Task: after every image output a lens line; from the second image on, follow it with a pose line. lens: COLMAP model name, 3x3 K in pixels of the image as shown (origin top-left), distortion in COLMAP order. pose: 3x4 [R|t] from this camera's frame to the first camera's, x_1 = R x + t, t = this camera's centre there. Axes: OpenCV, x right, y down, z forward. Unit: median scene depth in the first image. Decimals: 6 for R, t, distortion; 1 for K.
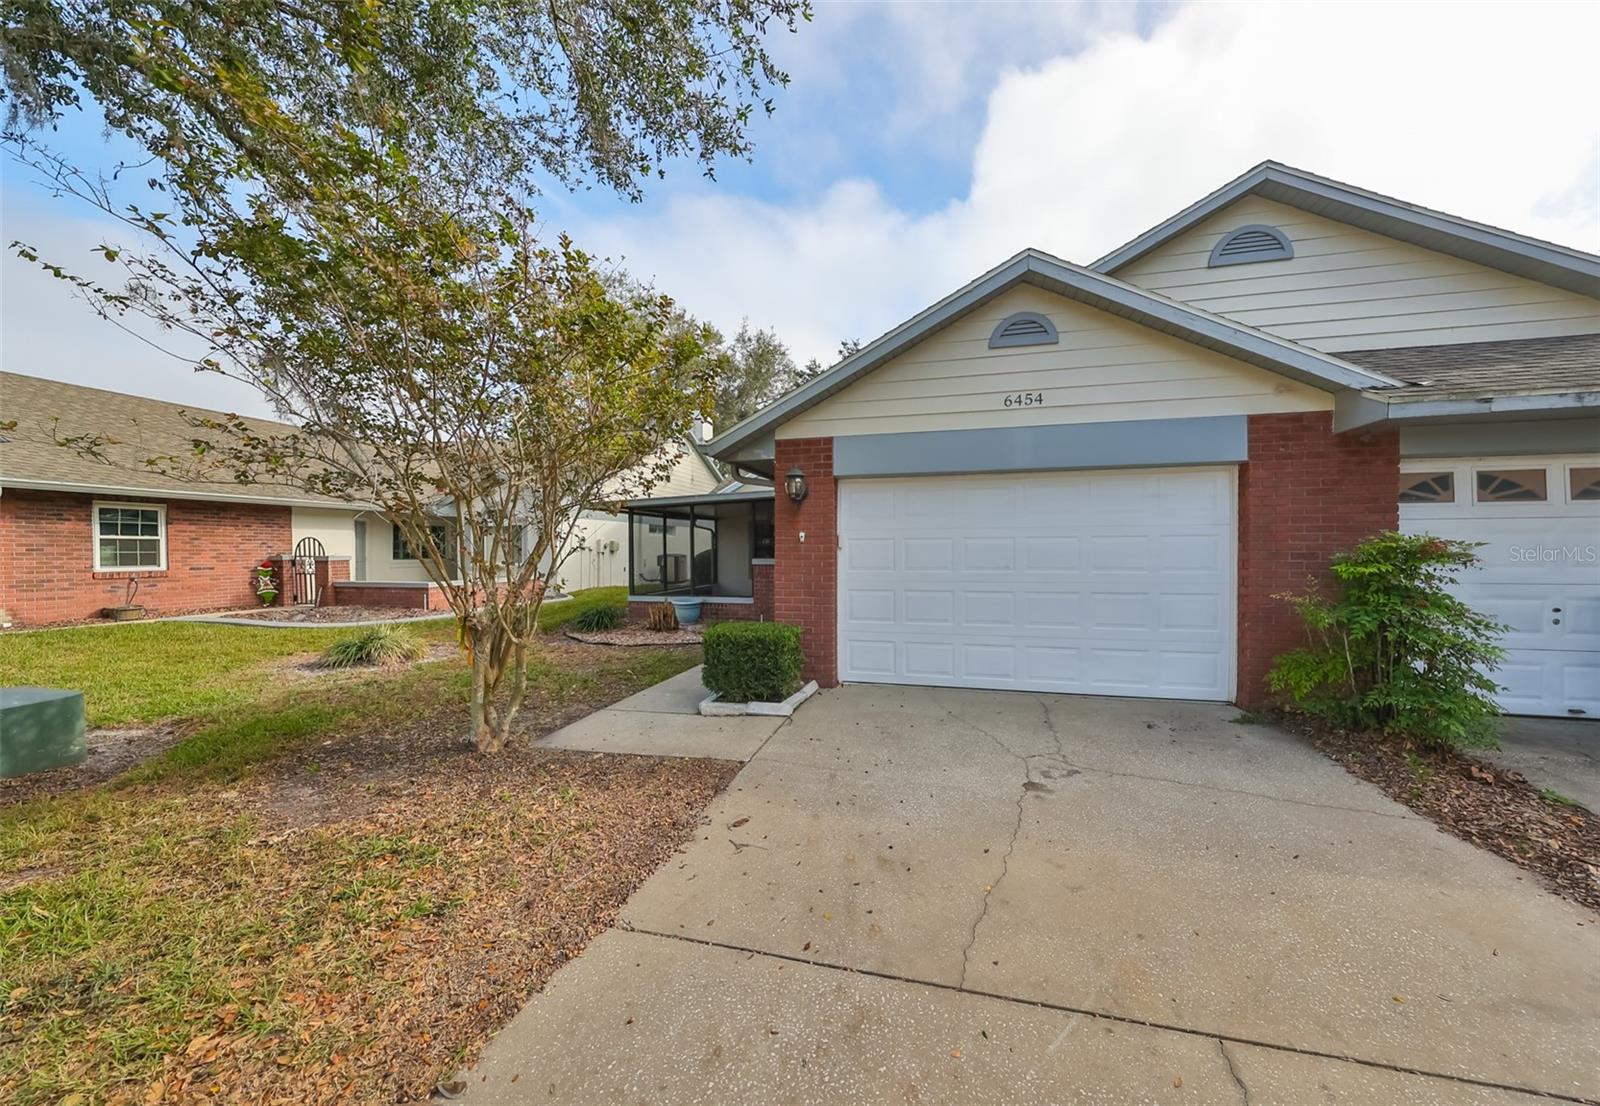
lens RADIAL K [[541.5, 0, 834.1], [0, 541.5, 548.1], [0, 0, 1]] dist [-0.001252, -0.000056]
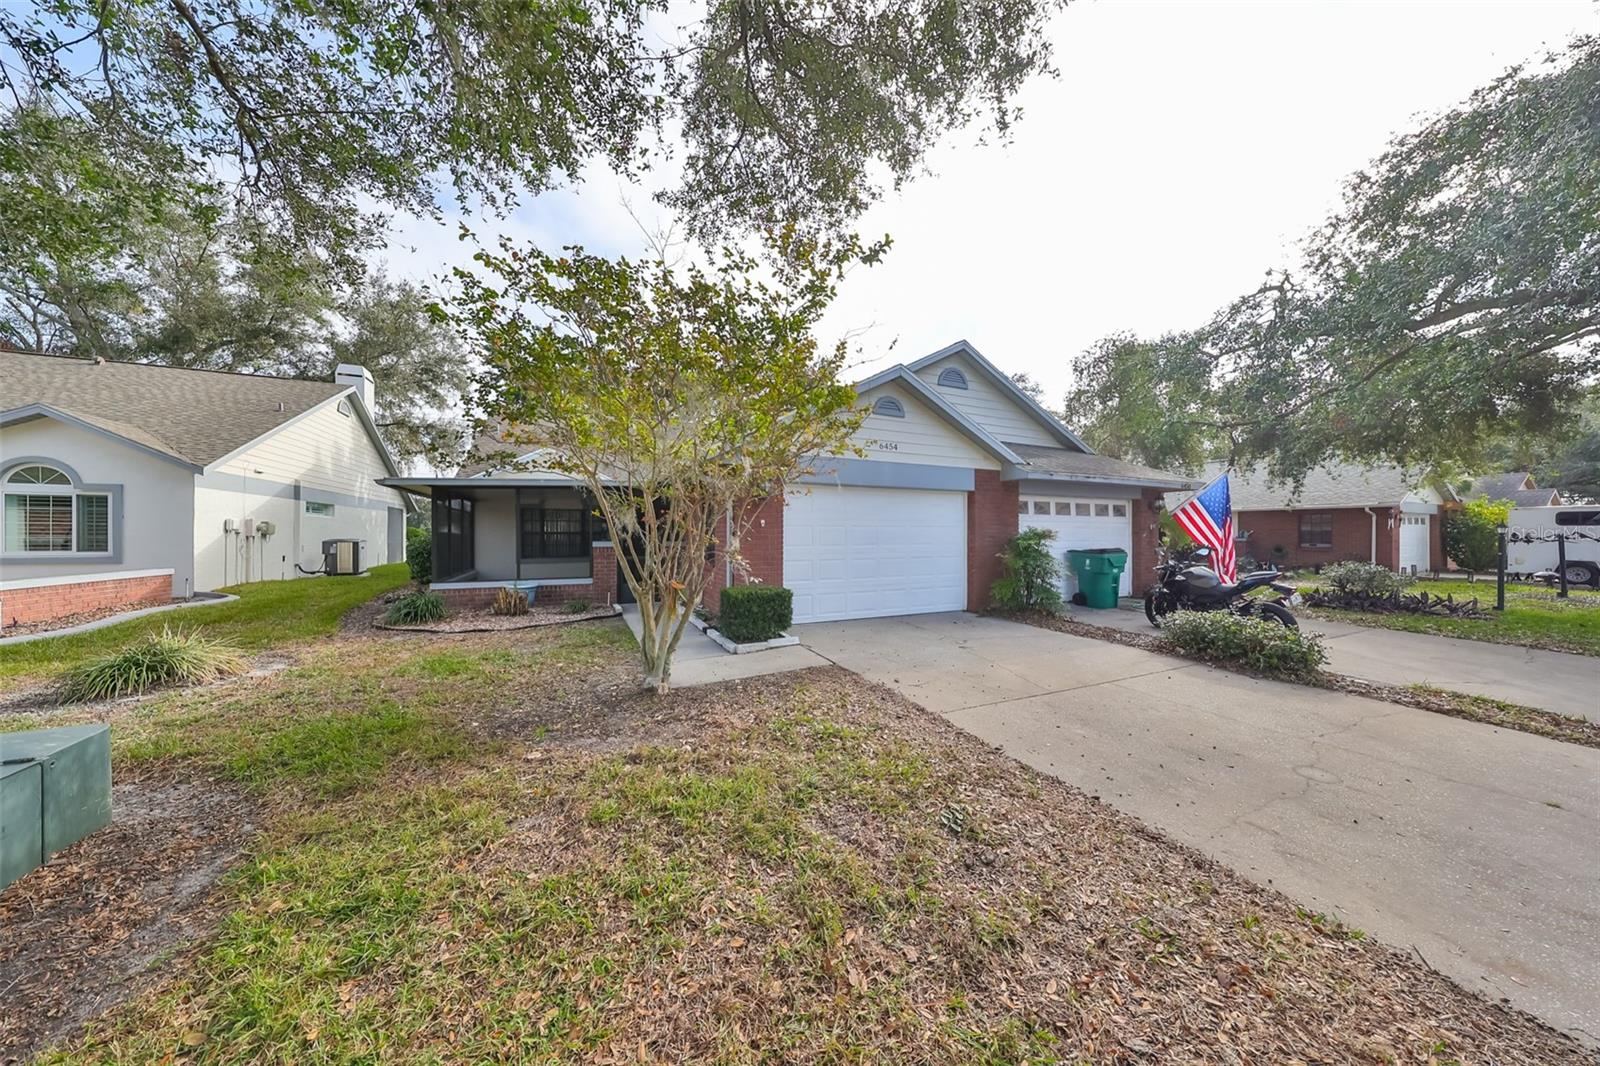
lens RADIAL K [[493.8, 0, 798.2], [0, 493.8, 534.6], [0, 0, 1]] dist [-0.000363, 0.000055]
pose [[0.786972, 0.003298, 0.616980, -0.925555], [-0.003847, 0.999993, -0.000438, 0.009726], [-0.616977, -0.002029, 0.786978, -0.068838]]
